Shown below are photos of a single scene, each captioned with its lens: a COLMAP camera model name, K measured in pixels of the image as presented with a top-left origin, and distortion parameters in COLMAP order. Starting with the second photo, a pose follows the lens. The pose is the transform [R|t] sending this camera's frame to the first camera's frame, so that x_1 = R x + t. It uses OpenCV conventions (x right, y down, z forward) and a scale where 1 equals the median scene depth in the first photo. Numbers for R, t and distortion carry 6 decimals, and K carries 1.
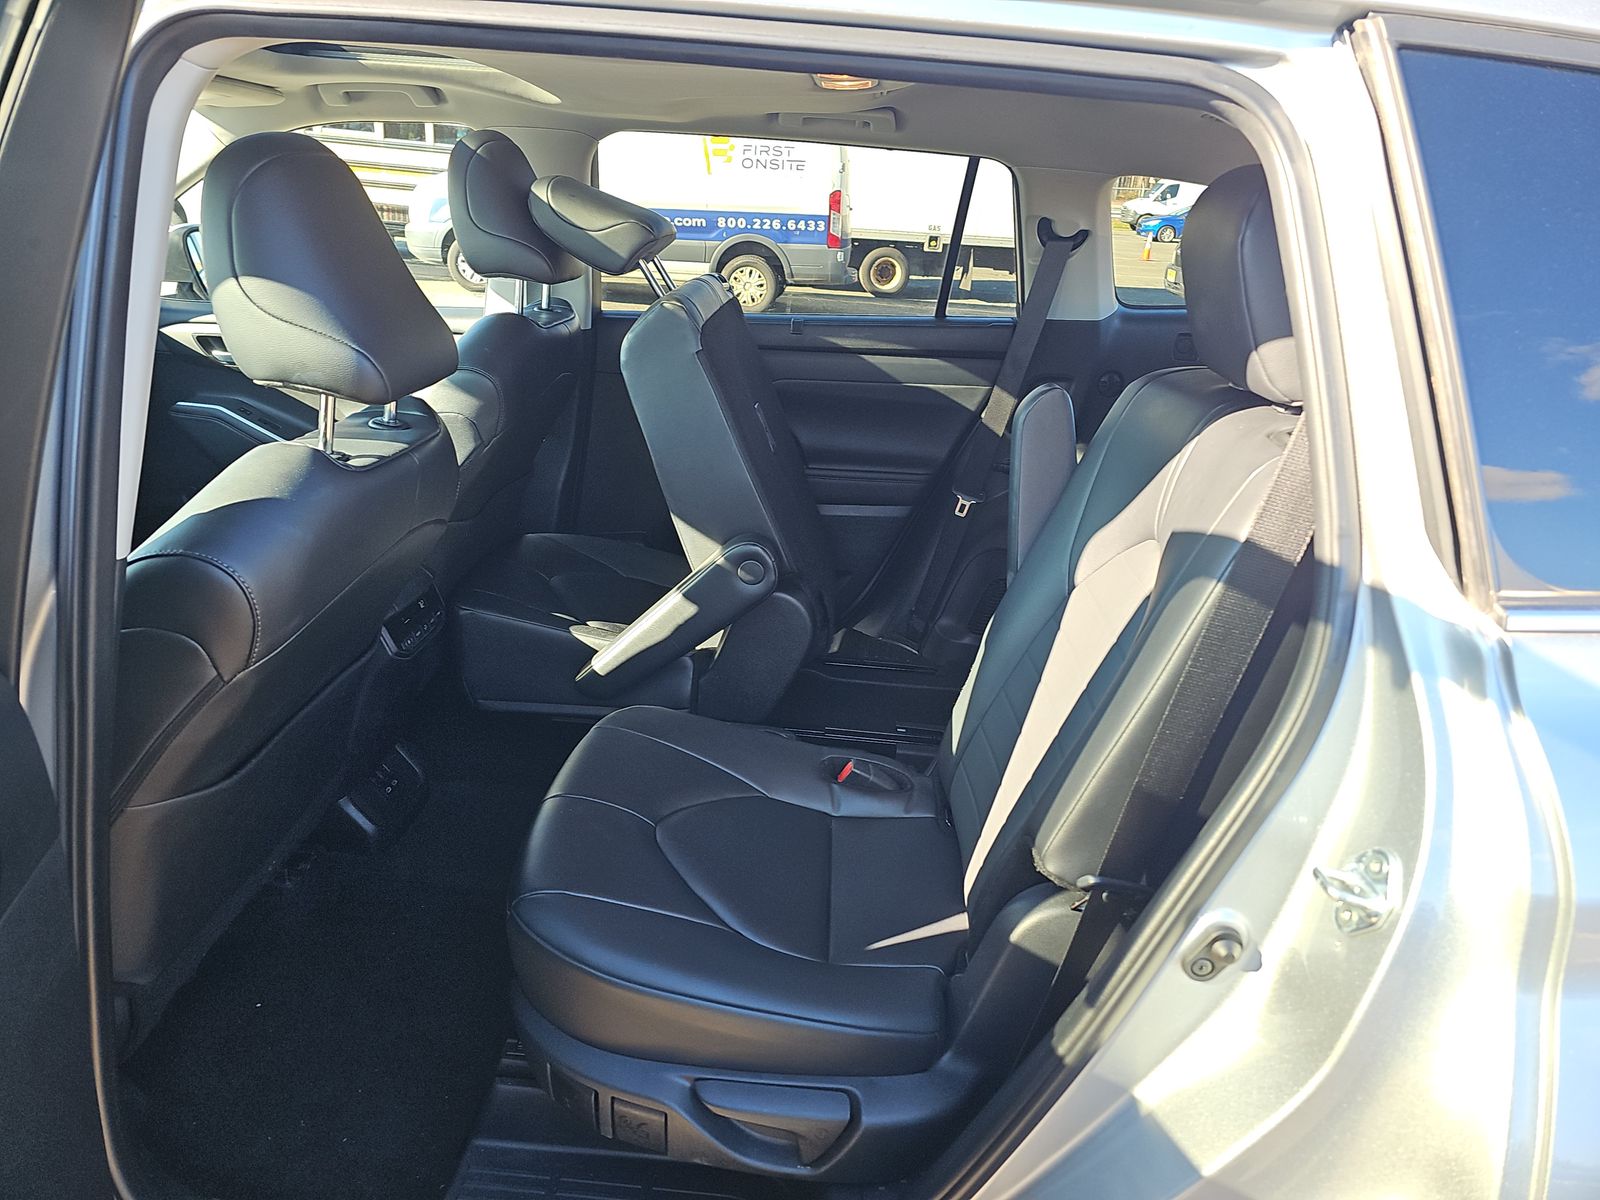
lens RADIAL K [[1048.2, 0, 800.0], [0, 1048.2, 600.0], [0, 0, 1]] dist [0.000285, -0.002998]
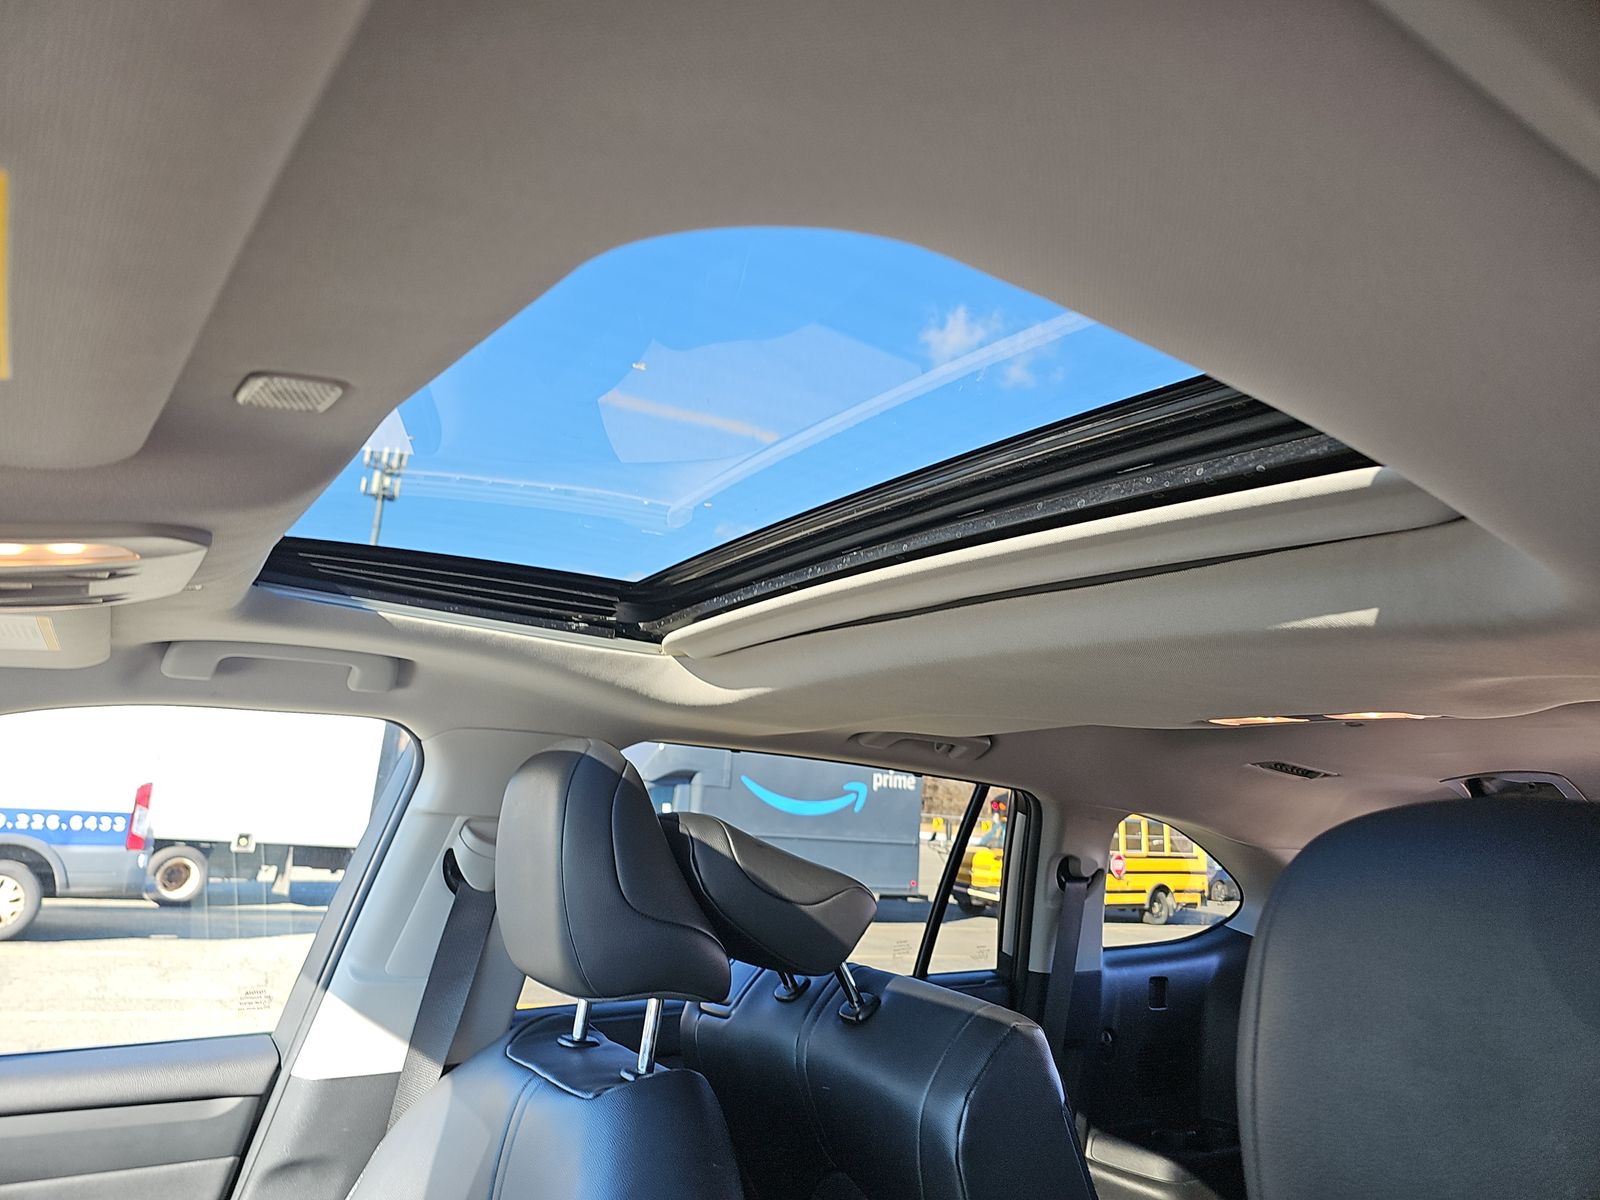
lens RADIAL K [[1048.2, 0, 800.0], [0, 1048.2, 600.0], [0, 0, 1]] dist [0.000285, -0.002998]
pose [[0.785062, 0.129261, 0.605780, -0.079299], [0.204991, 0.868658, -0.451013, -0.033866], [-0.584513, 0.478252, 0.655453, 0.077910]]
